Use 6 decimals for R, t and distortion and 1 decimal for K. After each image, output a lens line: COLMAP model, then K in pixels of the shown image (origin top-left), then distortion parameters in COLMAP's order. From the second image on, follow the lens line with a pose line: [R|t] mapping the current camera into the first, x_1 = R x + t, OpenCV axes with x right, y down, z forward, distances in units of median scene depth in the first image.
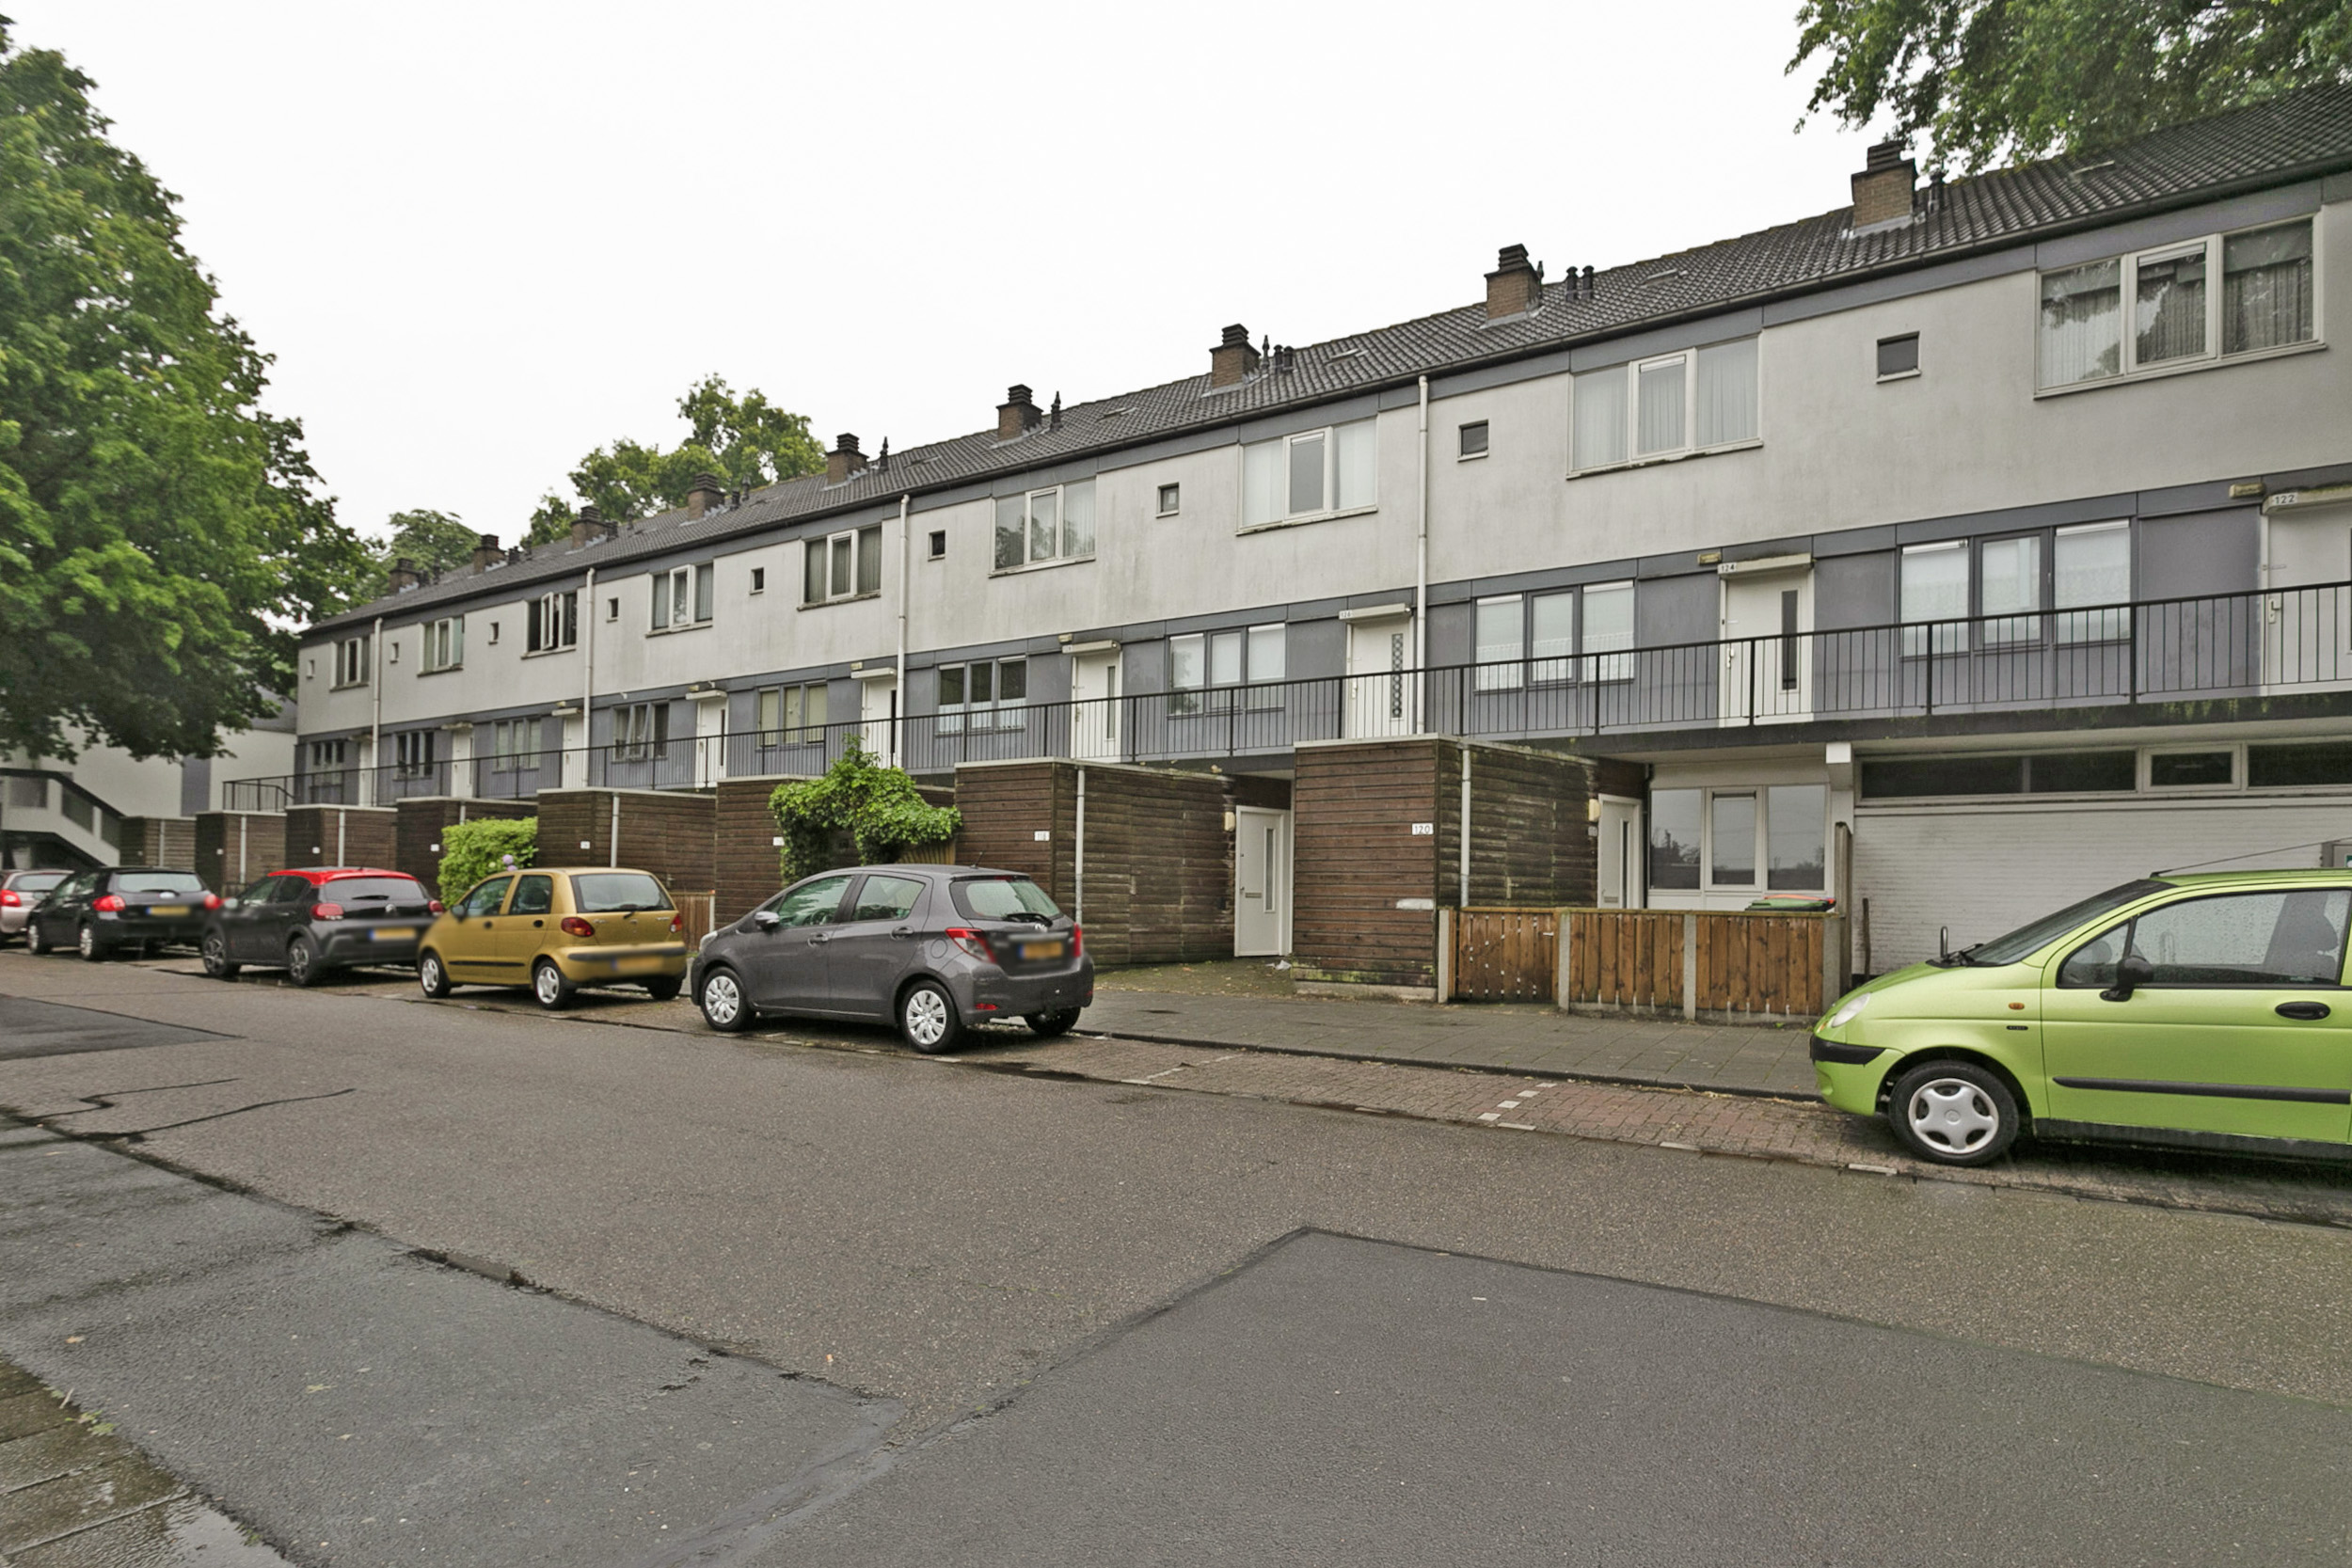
lens RADIAL K [[1283.8, 0, 1174.9], [0, 1283.8, 900.1], [0, 0, 1]] dist [-0.006621, 0.000030]
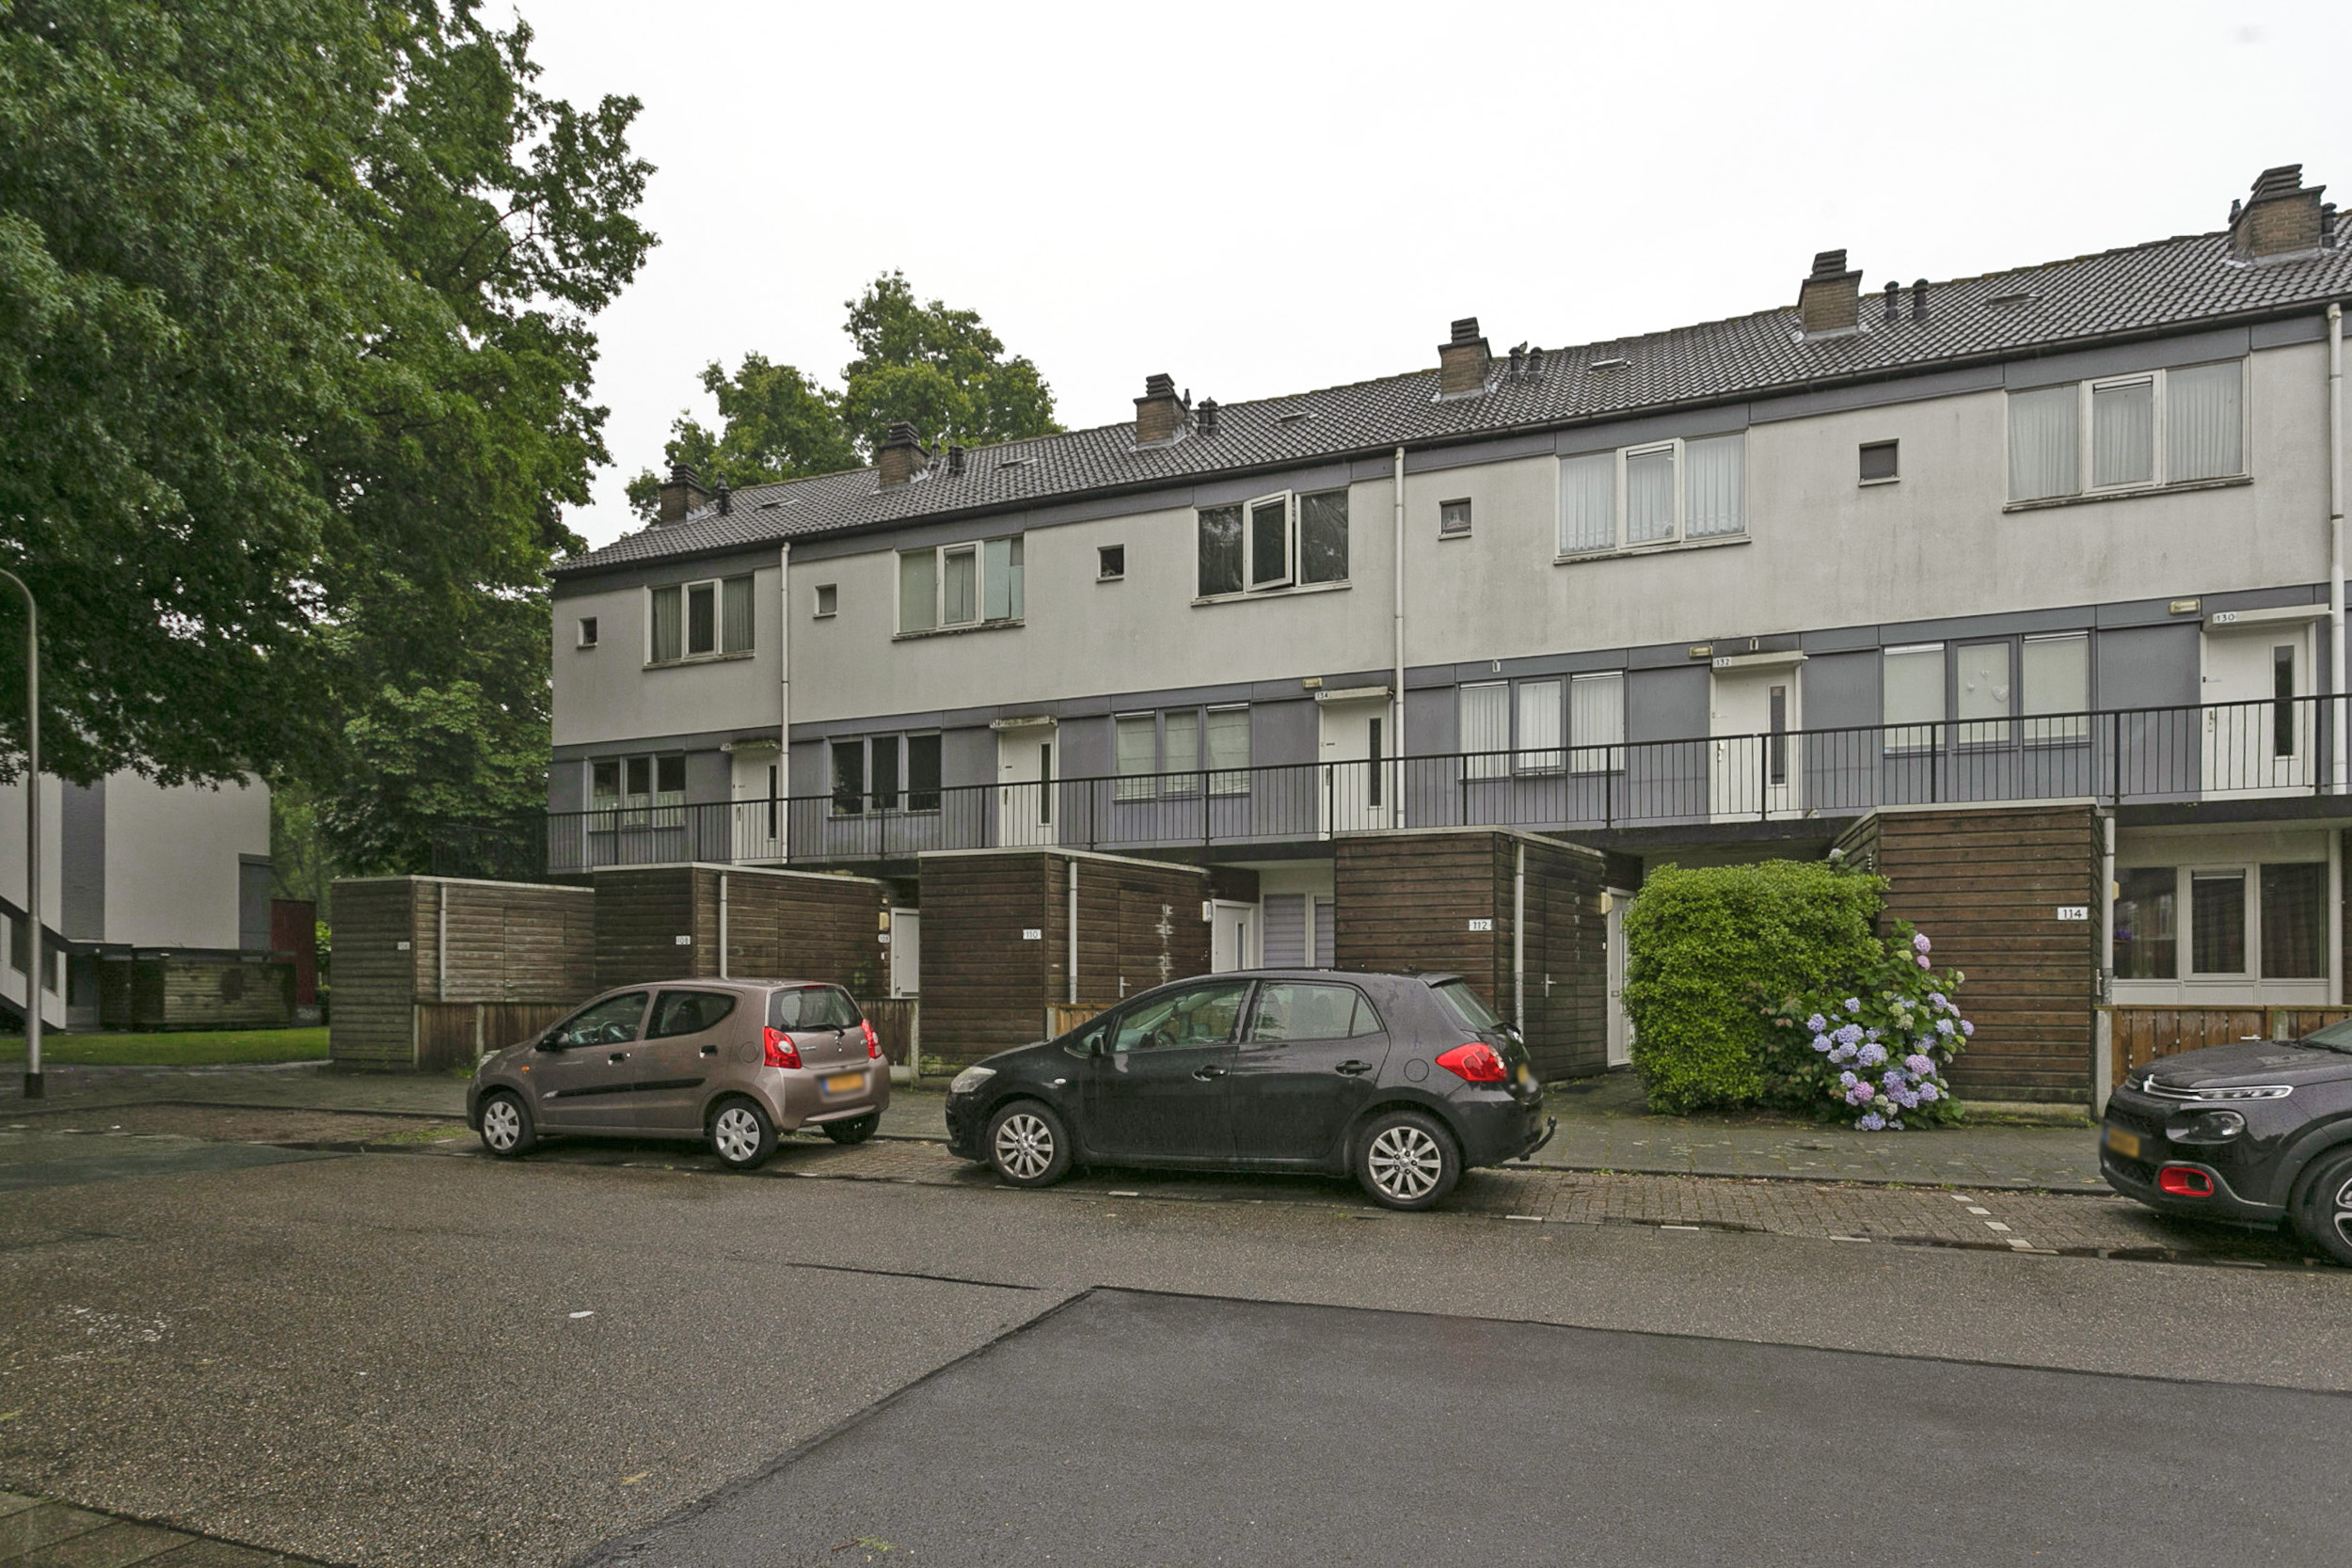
lens RADIAL K [[1260.6, 0, 1175.5], [0, 1260.6, 1006.2], [0, 0, 1]] dist [-0.003224, 0.000618]
pose [[0.973825, -0.012153, 0.226972, -0.222860], [0.010876, 0.999917, 0.006874, -0.004160], [-0.227037, -0.004226, 0.973877, 0.153077]]
